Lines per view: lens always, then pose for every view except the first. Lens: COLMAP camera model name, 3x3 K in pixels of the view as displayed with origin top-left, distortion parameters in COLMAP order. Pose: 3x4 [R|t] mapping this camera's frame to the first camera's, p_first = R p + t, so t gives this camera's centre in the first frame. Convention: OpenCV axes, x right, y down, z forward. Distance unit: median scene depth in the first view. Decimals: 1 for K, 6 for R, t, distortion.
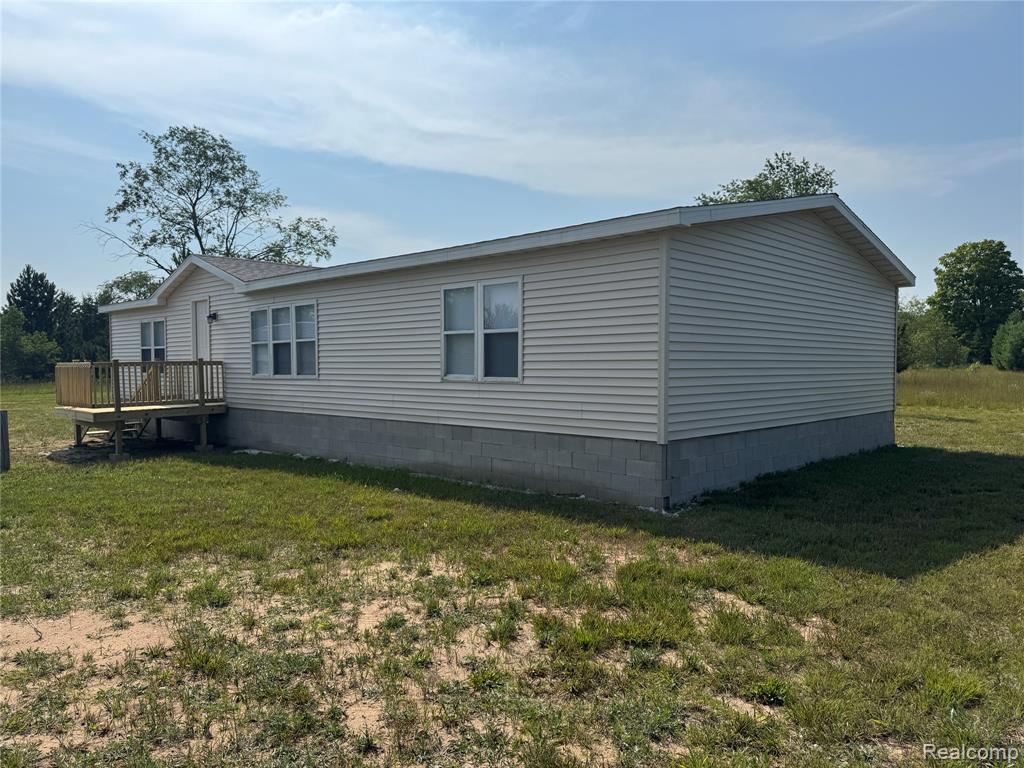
lens RADIAL K [[720.4, 0, 509.8], [0, 720.4, 381.5], [0, 0, 1]] dist [0.109625, -0.005406]
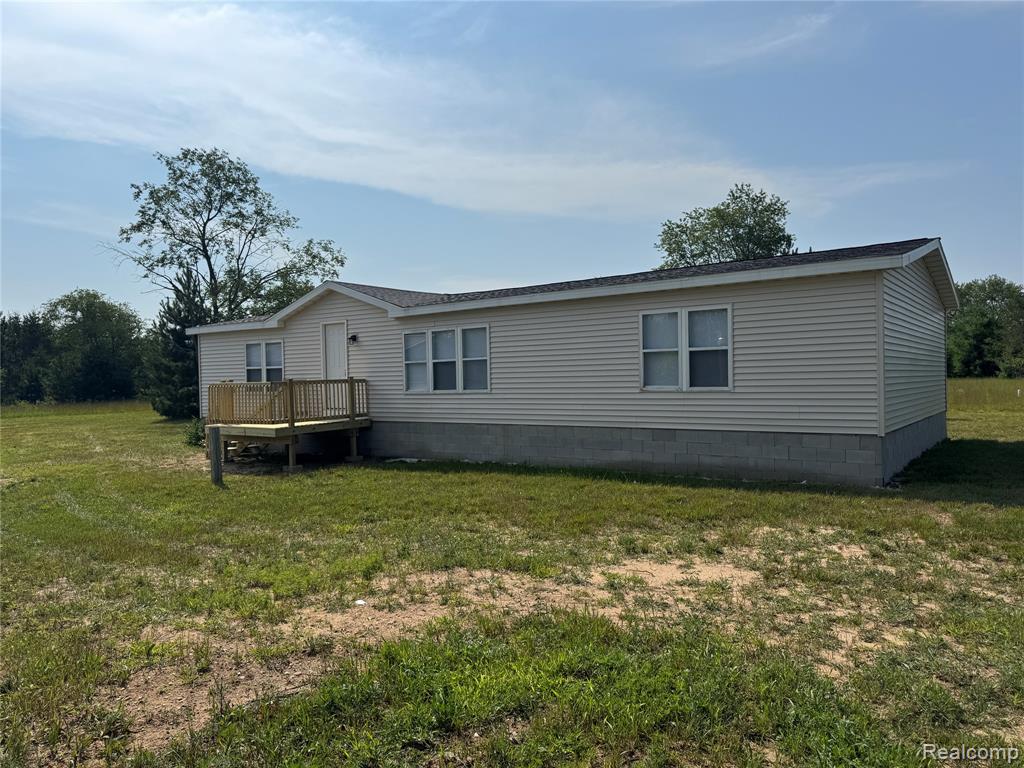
lens RADIAL K [[720.4, 0, 518.6], [0, 720.4, 388.6], [0, 0, 1]] dist [0.109625, -0.005406]
pose [[0.990776, -0.018374, 0.134257, -0.299597], [0.019858, 0.999755, -0.009728, 0.001375], [-0.134046, 0.012304, 0.990899, -0.100401]]
